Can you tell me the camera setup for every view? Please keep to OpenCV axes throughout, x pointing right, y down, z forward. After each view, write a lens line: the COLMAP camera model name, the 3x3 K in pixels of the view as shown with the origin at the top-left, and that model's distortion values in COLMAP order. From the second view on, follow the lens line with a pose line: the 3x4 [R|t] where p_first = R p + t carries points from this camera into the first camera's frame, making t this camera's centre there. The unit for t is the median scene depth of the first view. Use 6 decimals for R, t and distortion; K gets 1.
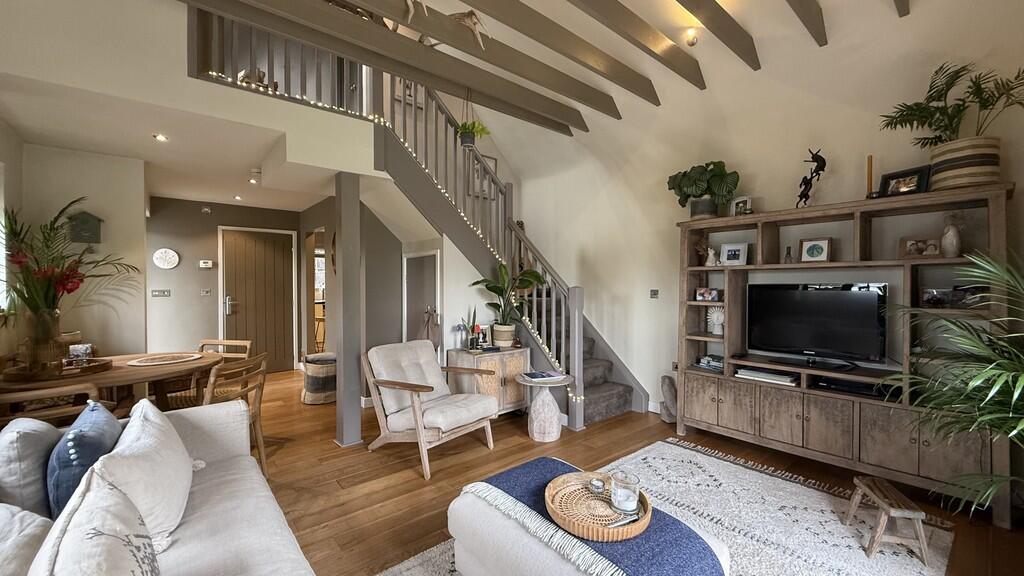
lens RADIAL K [[407.7, 0, 509.5], [0, 407.7, 287.6], [0, 0, 1]] dist [-0.000310, -0.000175]
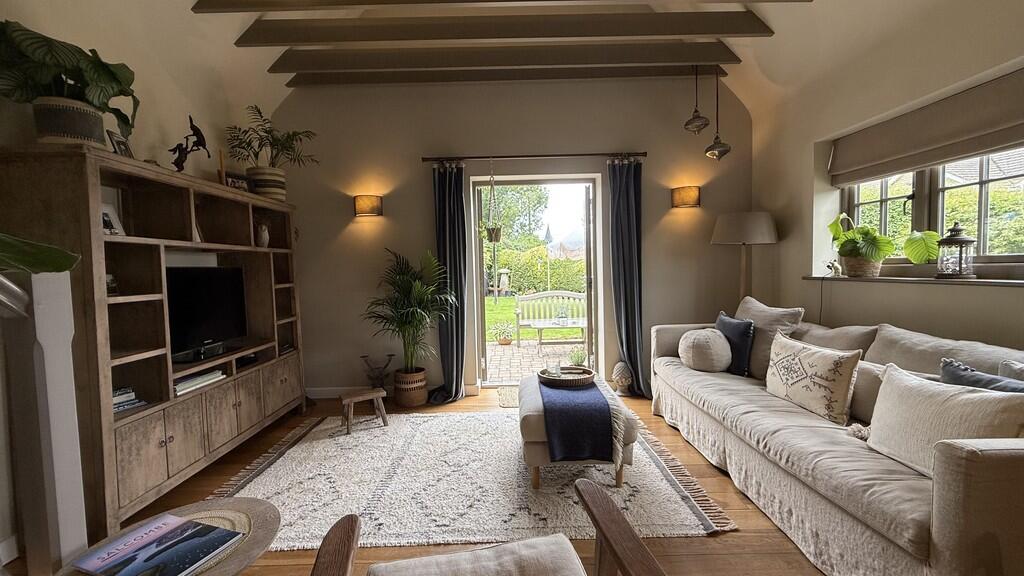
lens RADIAL K [[407.7, 0, 509.5], [0, 407.7, 287.4], [0, 0, 1]] dist [-0.000310, -0.000175]
pose [[-0.768175, -0.008202, 0.640187, -0.313877], [0.034545, 0.997930, 0.054237, 0.008755], [-0.639307, 0.063779, -0.766302, 1.047555]]
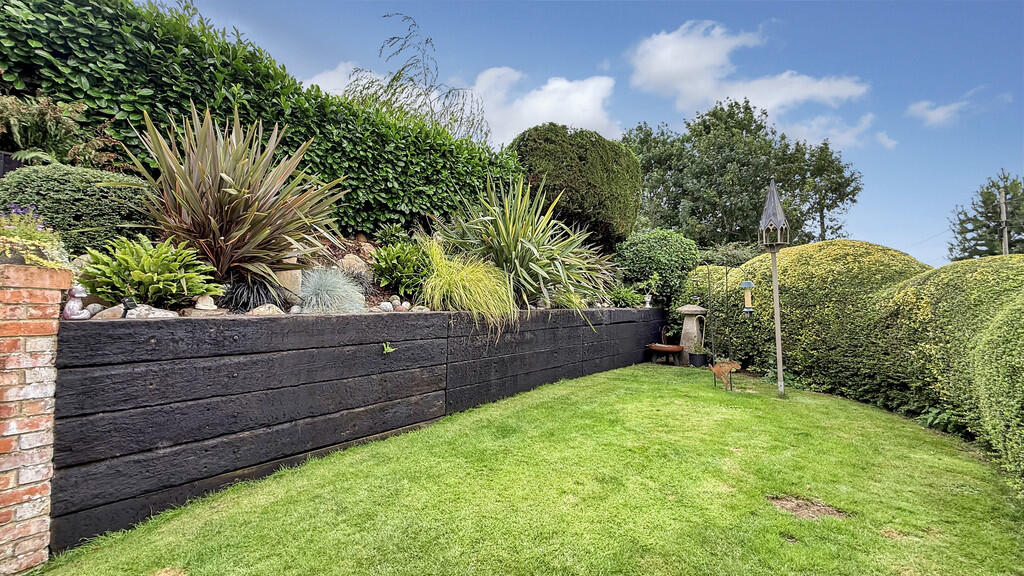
lens RADIAL K [[407.7, 0, 509.3], [0, 407.7, 287.2], [0, 0, 1]] dist [-0.000310, -0.000175]
pose [[-0.217320, 0.059301, 0.974298, 0.847964], [0.031100, 0.998067, -0.053811, 0.042112], [-0.975605, 0.018606, -0.218744, -1.153790]]
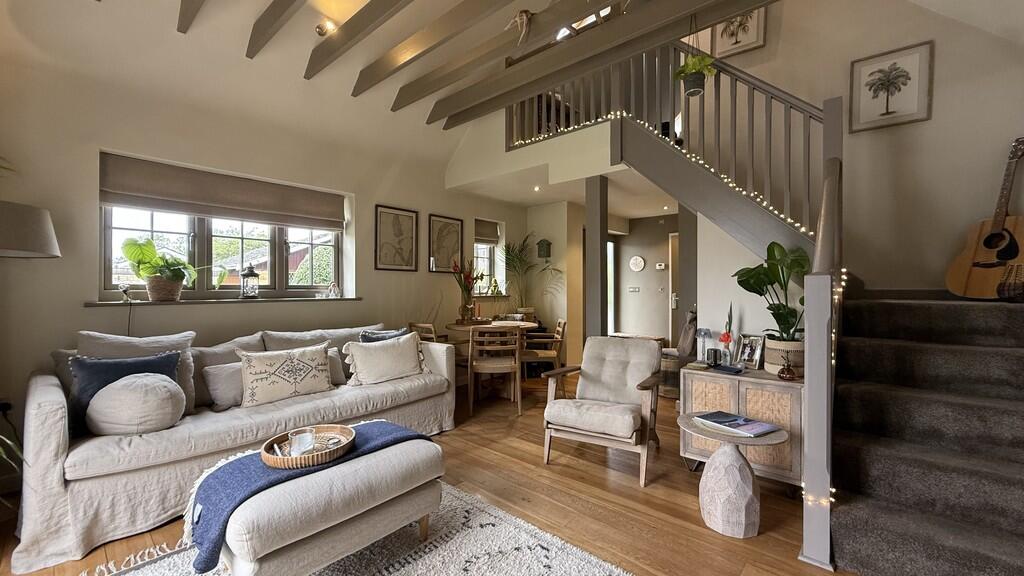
lens RADIAL K [[407.7, 0, 509.5], [0, 407.7, 288.1], [0, 0, 1]] dist [-0.000310, -0.000175]
pose [[0.149704, 0.000841, -0.988731, 0.621631], [-0.010845, 0.999941, -0.000791, 0.021196], [0.988671, 0.010842, 0.149704, 0.576012]]
